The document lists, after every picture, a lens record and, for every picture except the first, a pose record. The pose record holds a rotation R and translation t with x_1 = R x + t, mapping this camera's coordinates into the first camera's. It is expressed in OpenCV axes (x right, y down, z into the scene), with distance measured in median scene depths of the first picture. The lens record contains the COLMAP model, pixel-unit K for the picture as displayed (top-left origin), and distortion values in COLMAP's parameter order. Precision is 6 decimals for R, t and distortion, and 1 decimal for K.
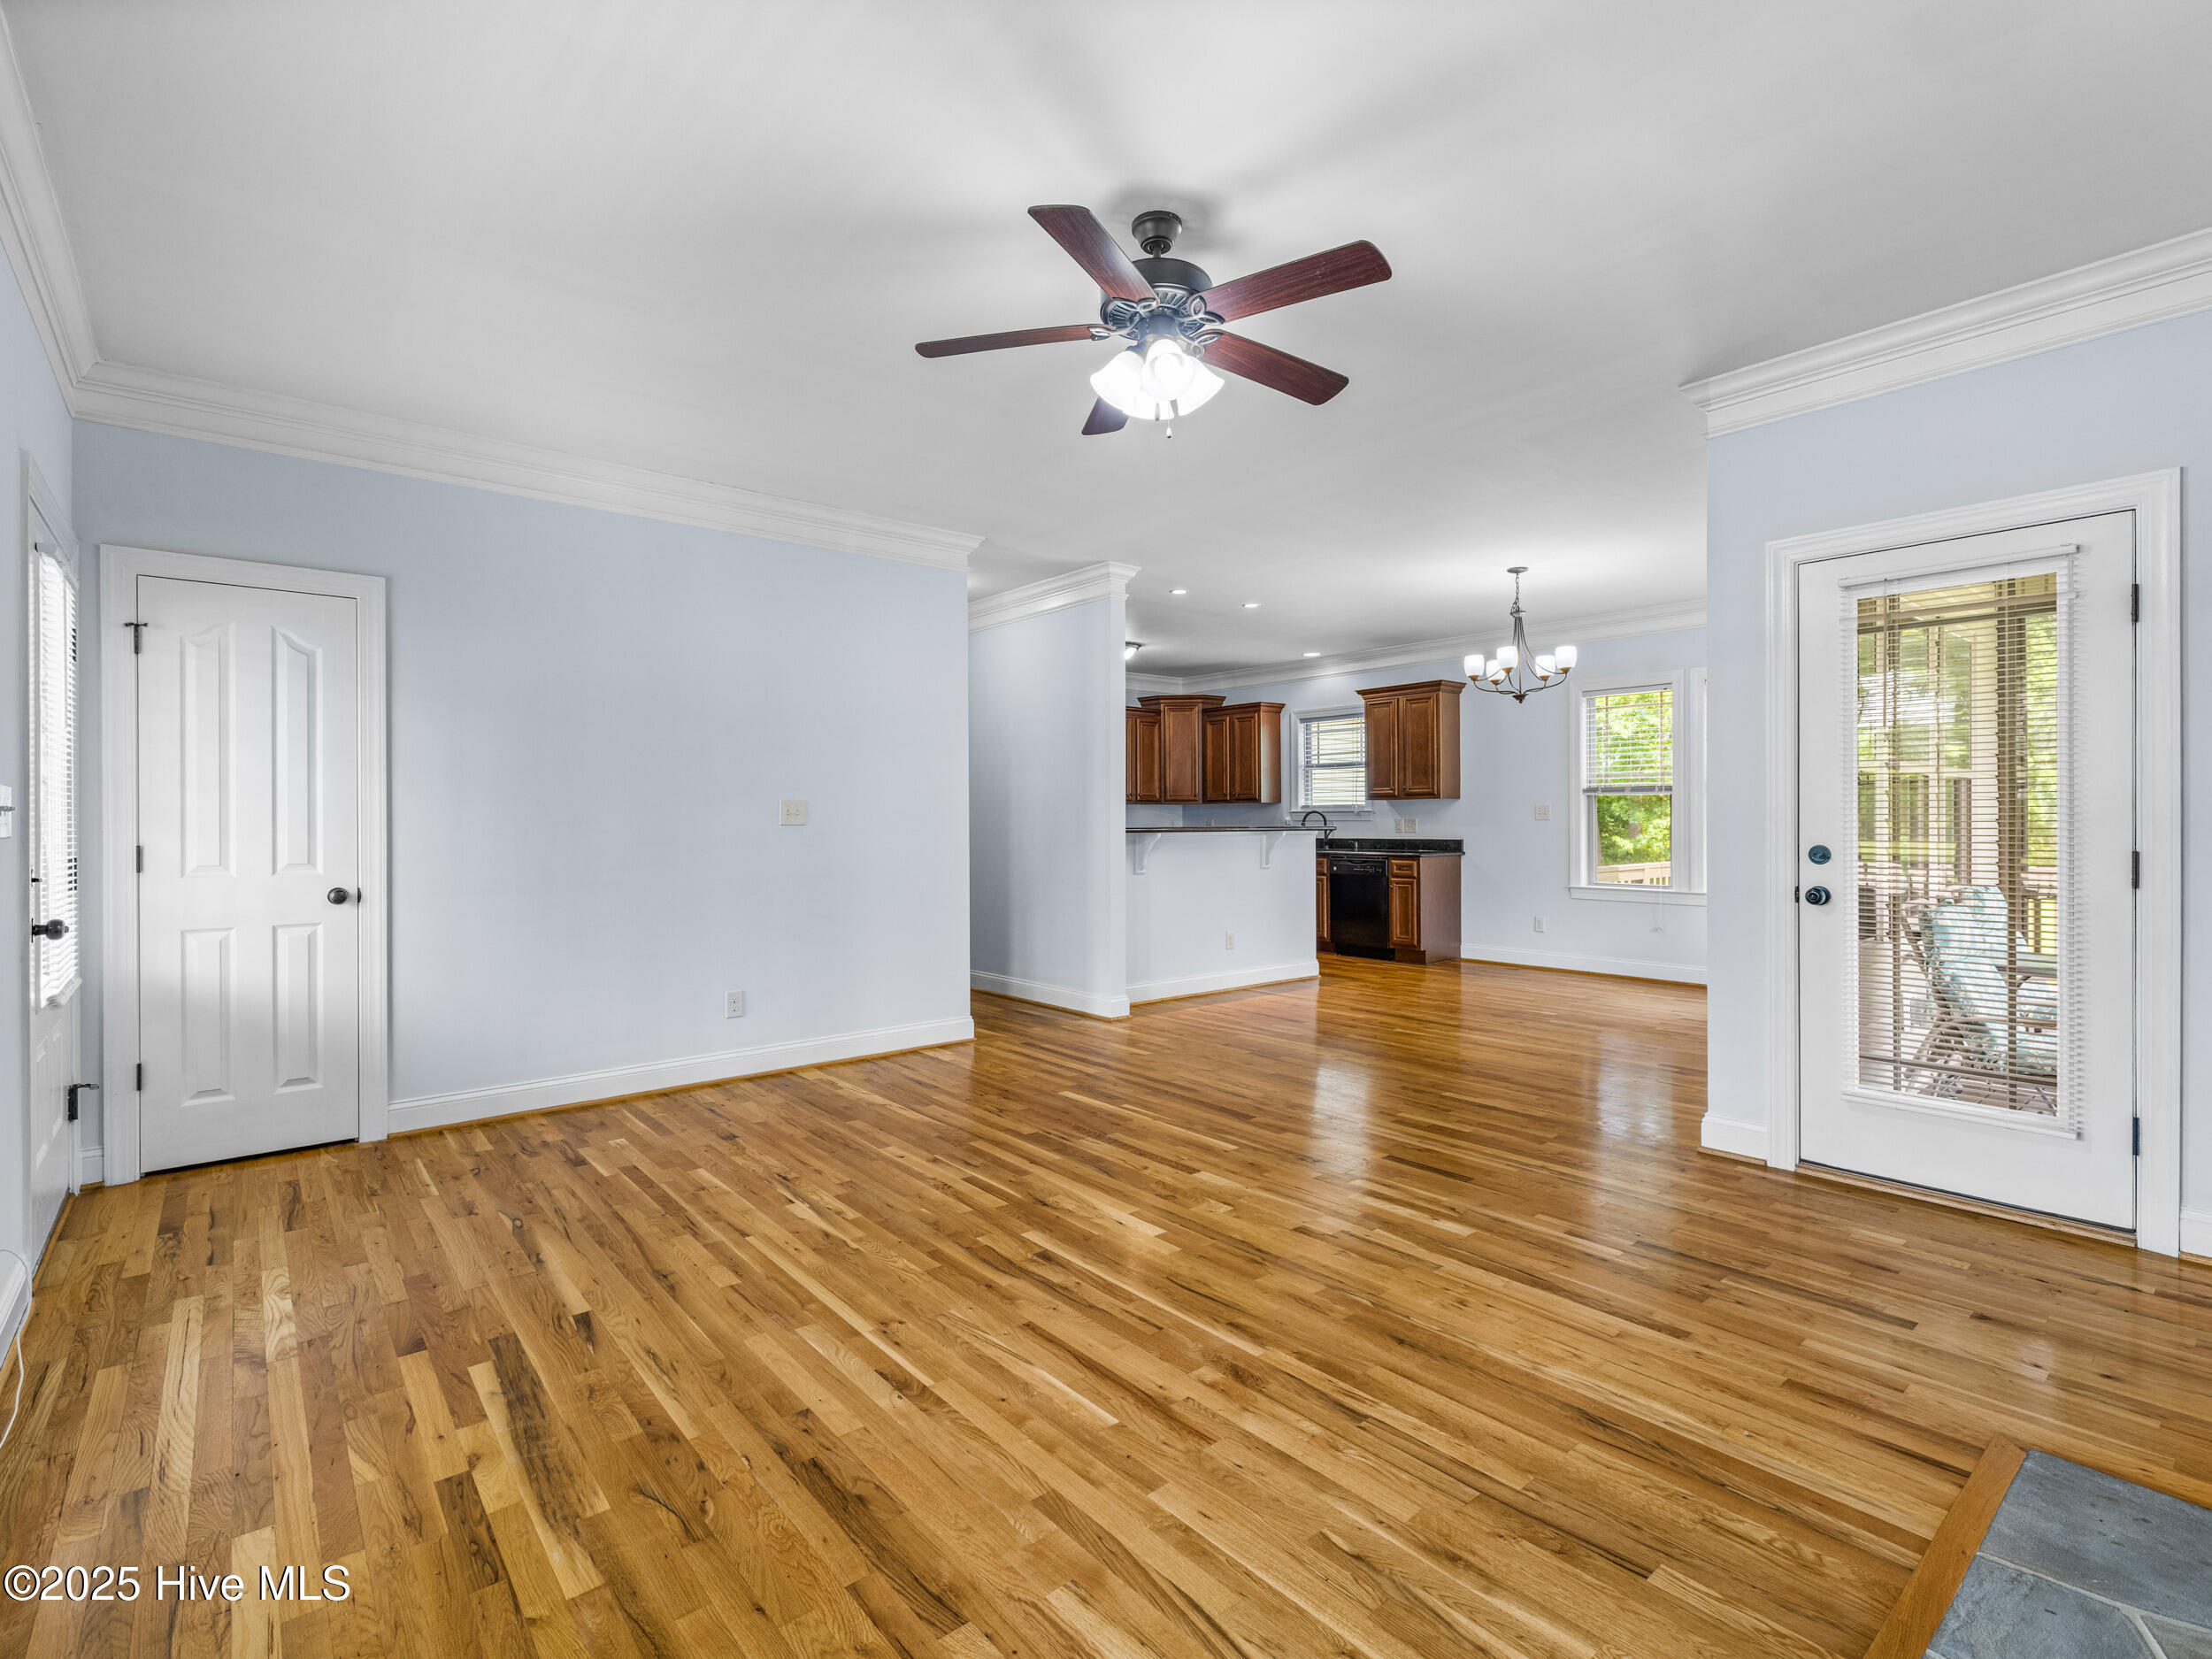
lens RADIAL K [[1059.5, 0, 1114.7], [0, 1059.5, 824.1], [0, 0, 1]] dist [-0.000323, 0.002157]
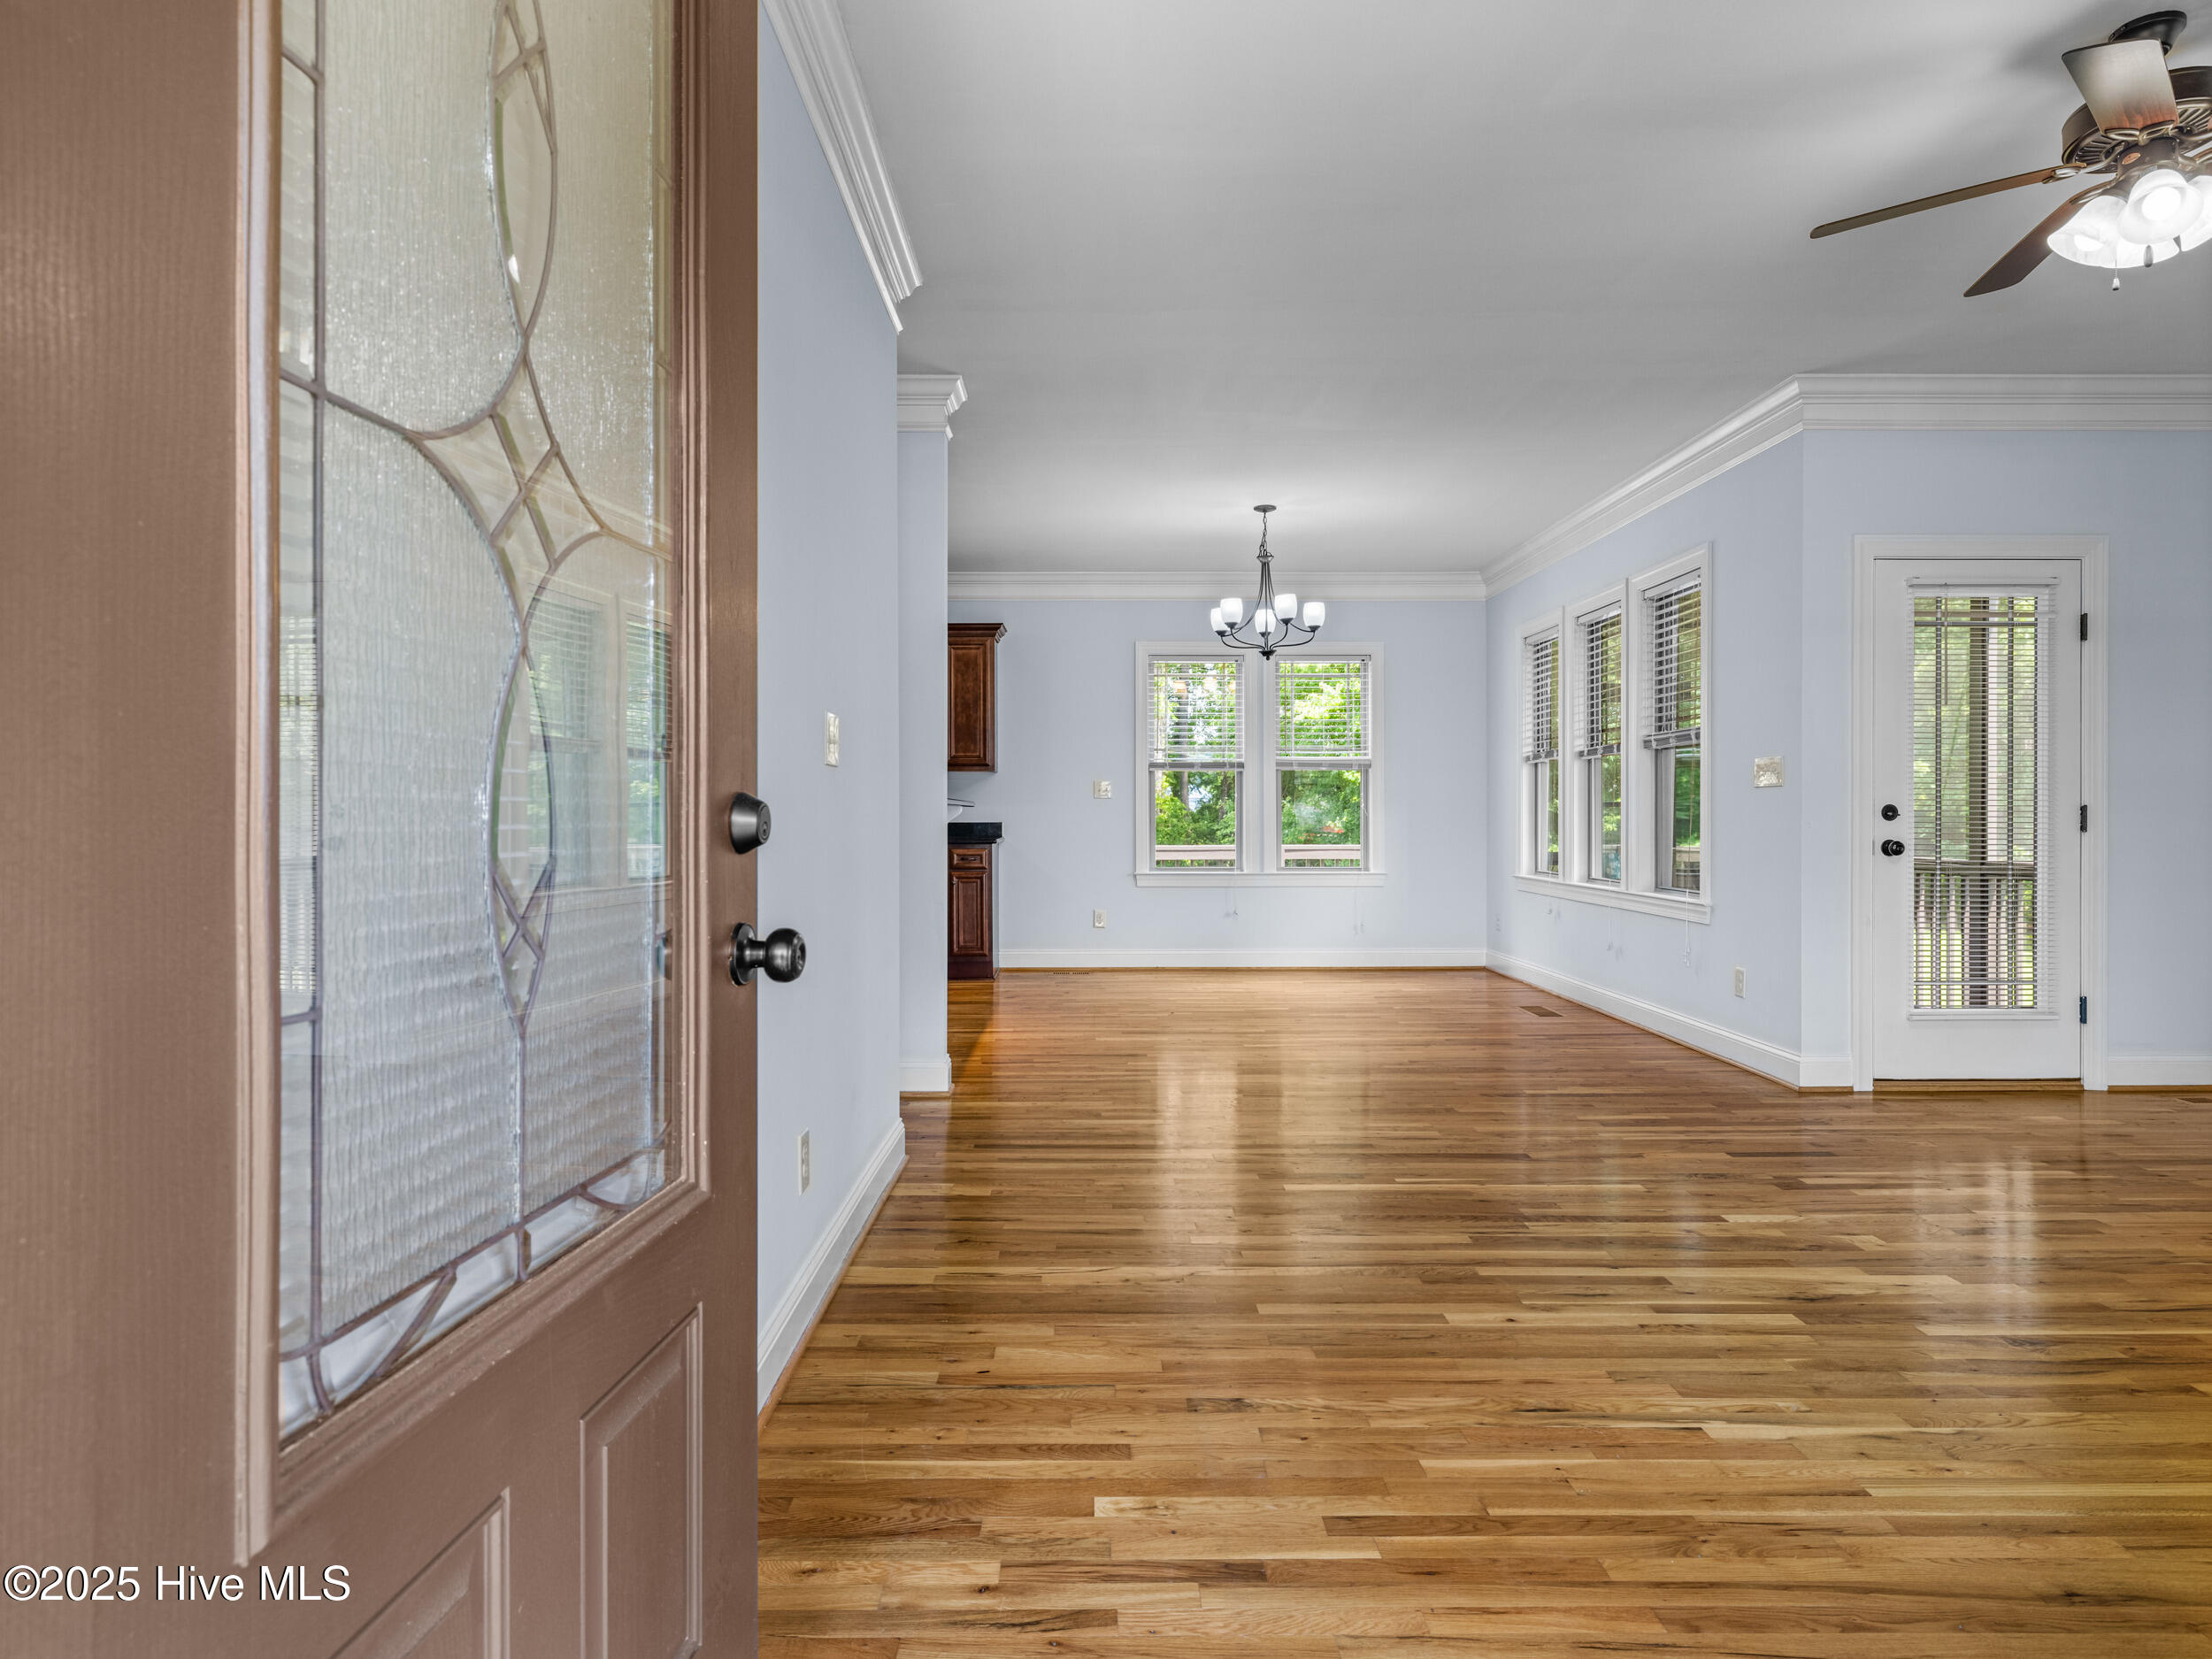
lens RADIAL K [[1290.3, 0, 1103.0], [0, 1290.3, 820.3], [0, 0, 1]] dist [0.001086, 0.002002]
pose [[0.630747, 0.000240, 0.775988, -0.401174], [0.002312, 0.999995, -0.002188, 0.015897], [-0.775985, 0.003174, 0.630744, 0.319838]]
